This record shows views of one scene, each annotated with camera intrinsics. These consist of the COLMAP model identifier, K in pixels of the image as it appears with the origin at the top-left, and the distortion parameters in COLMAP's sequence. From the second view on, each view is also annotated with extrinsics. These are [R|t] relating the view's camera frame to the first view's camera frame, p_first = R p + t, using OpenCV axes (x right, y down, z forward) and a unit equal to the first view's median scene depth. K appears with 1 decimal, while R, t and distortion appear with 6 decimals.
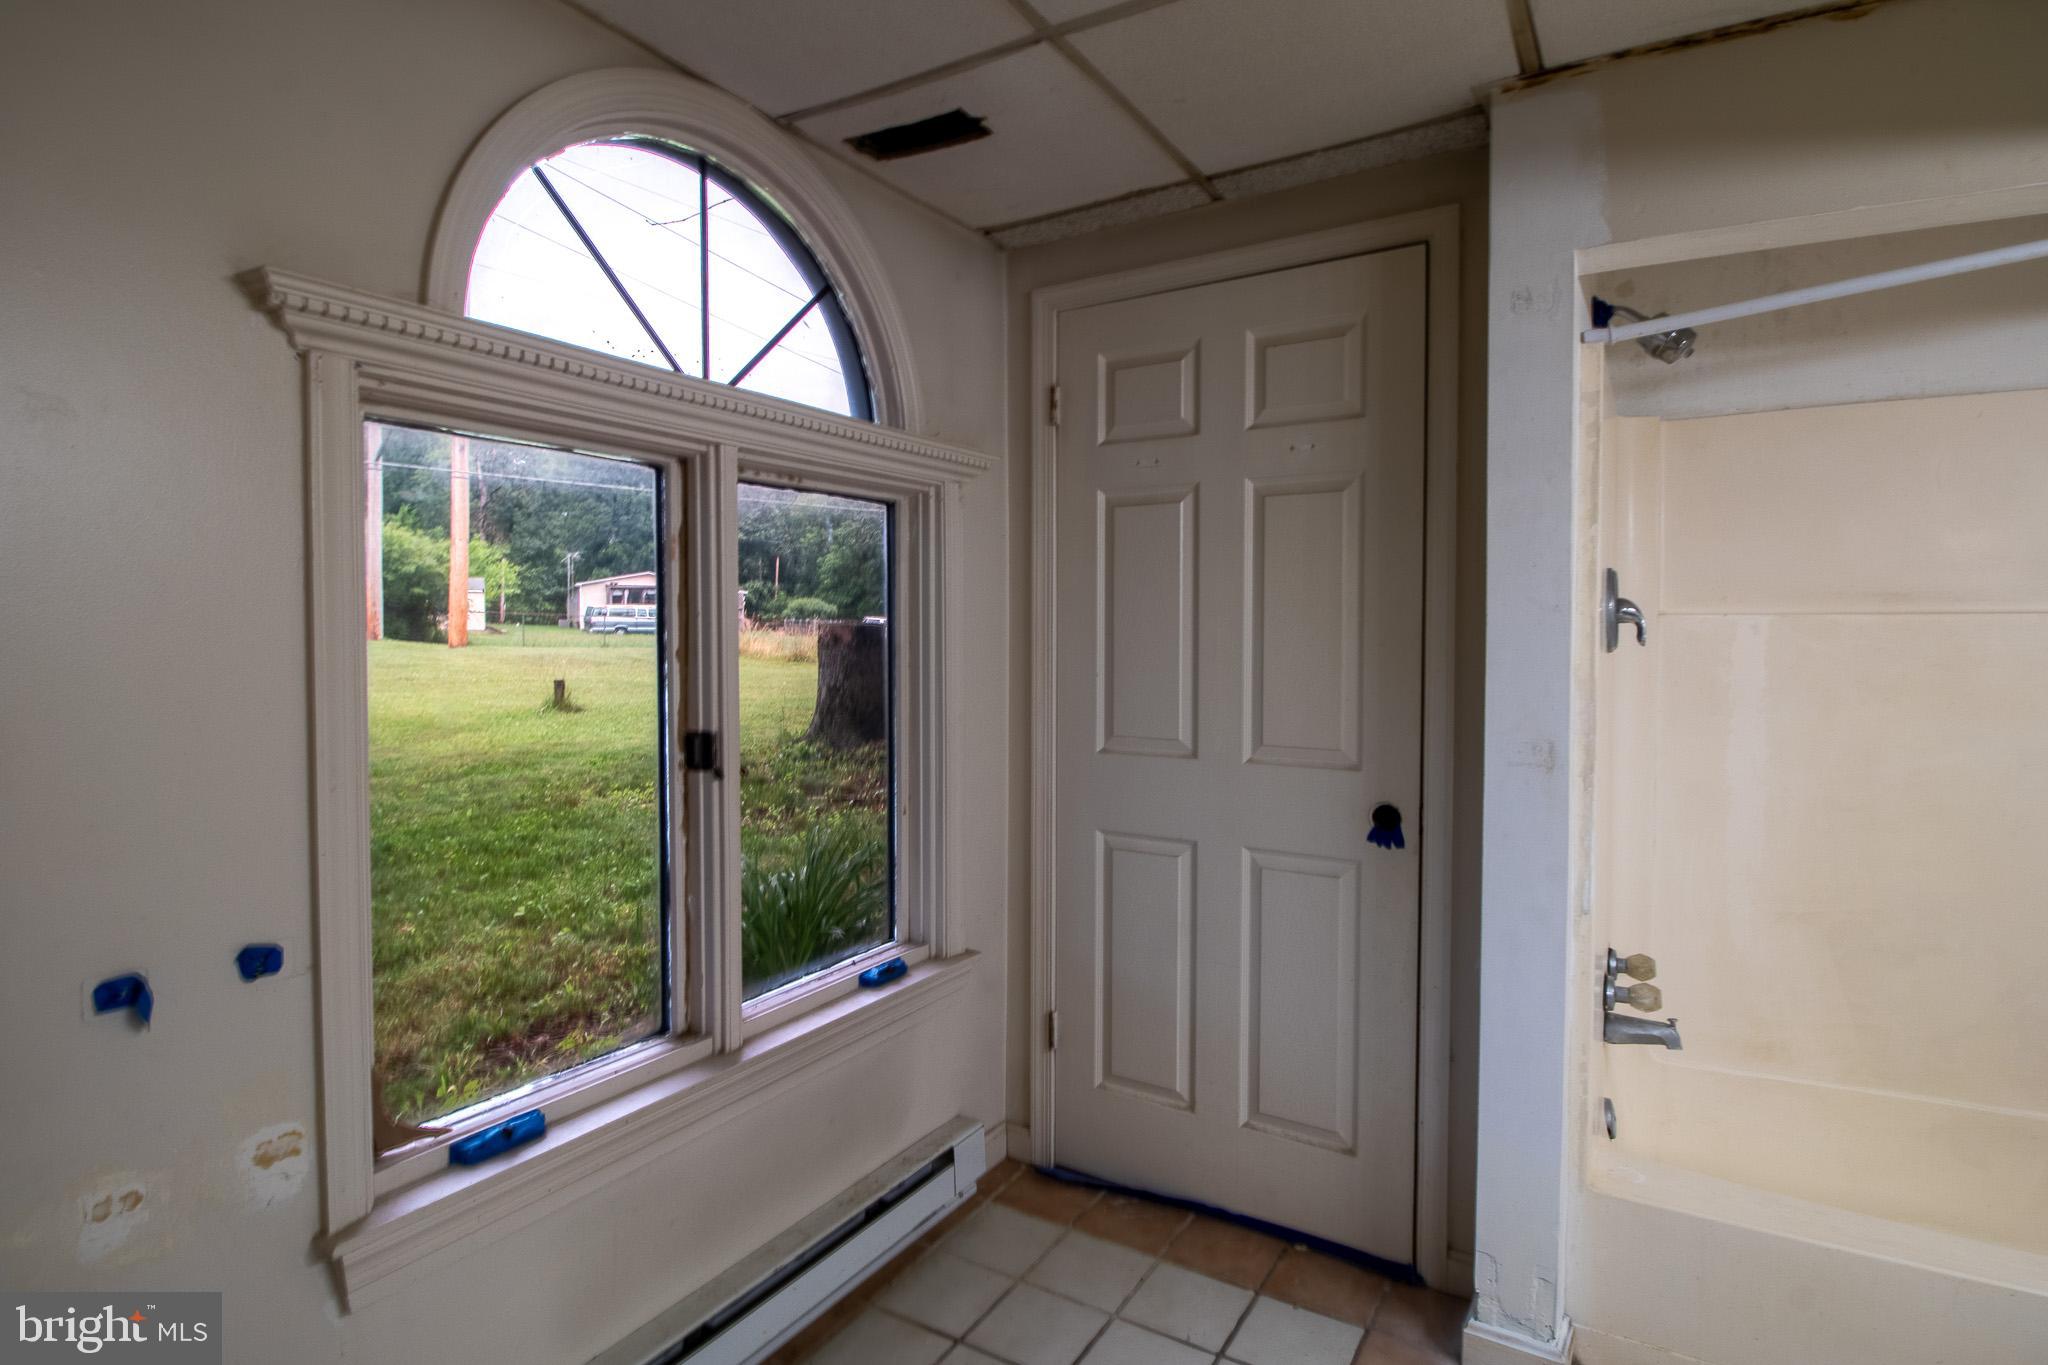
lens RADIAL K [[1031.9, 0, 1008.9], [0, 1031.9, 663.4], [0, 0, 1]] dist [-0.003922, -0.001779]
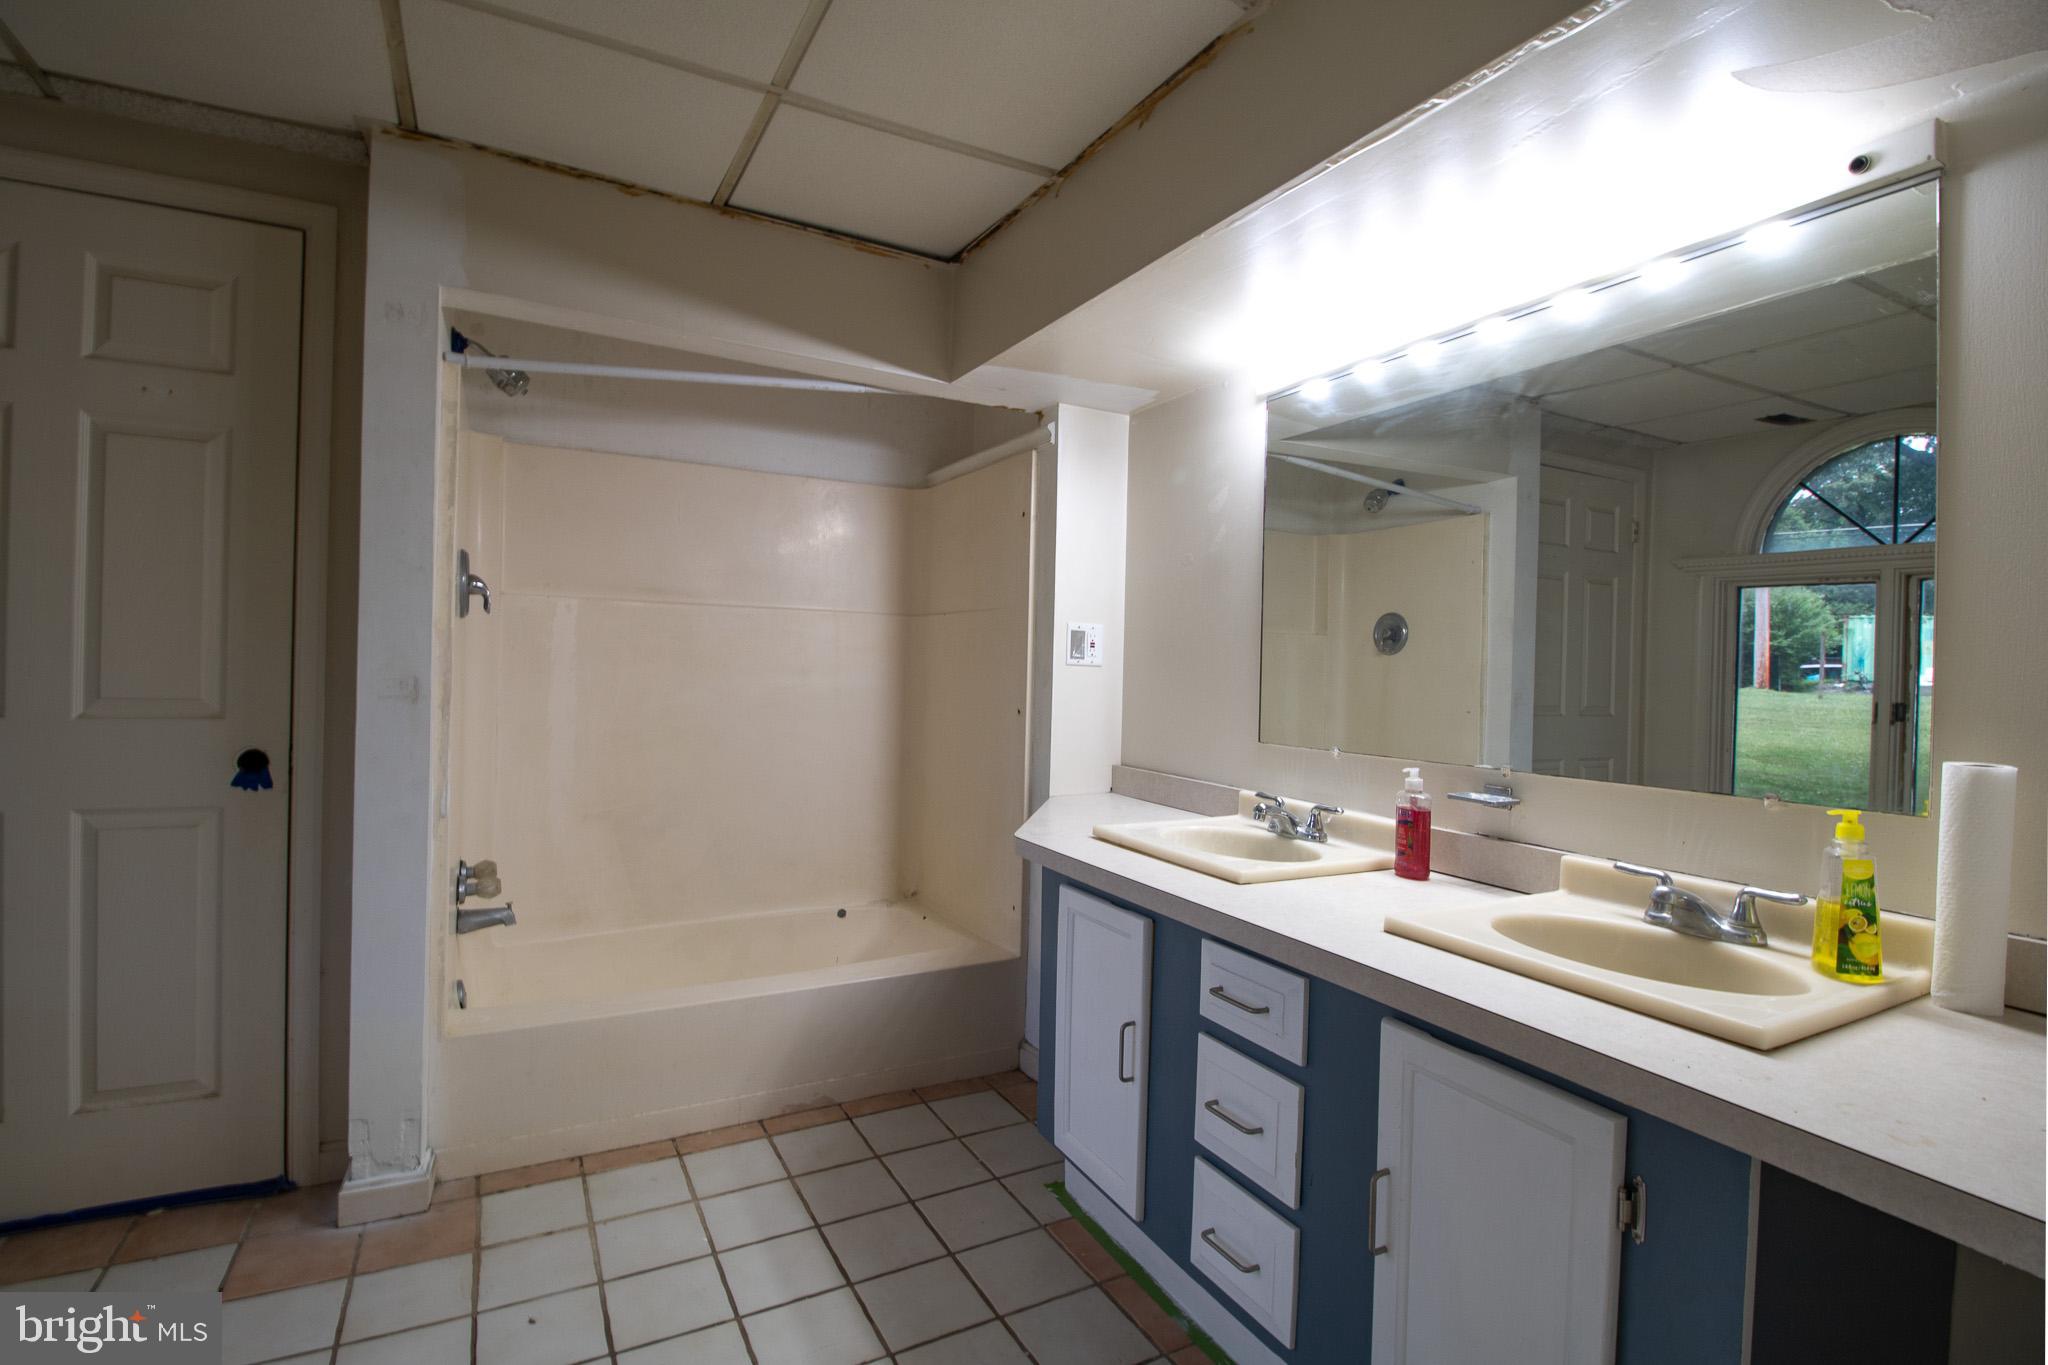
lens RADIAL K [[987.1, 0, 1018.3], [0, 987.1, 673.6], [0, 0, 1]] dist [-0.017867, -0.004566]
pose [[0.499756, 0.007250, 0.866136, -0.104003], [-0.002302, 0.999973, -0.007042, 0.065203], [-0.866163, 0.001525, 0.499759, -0.168732]]
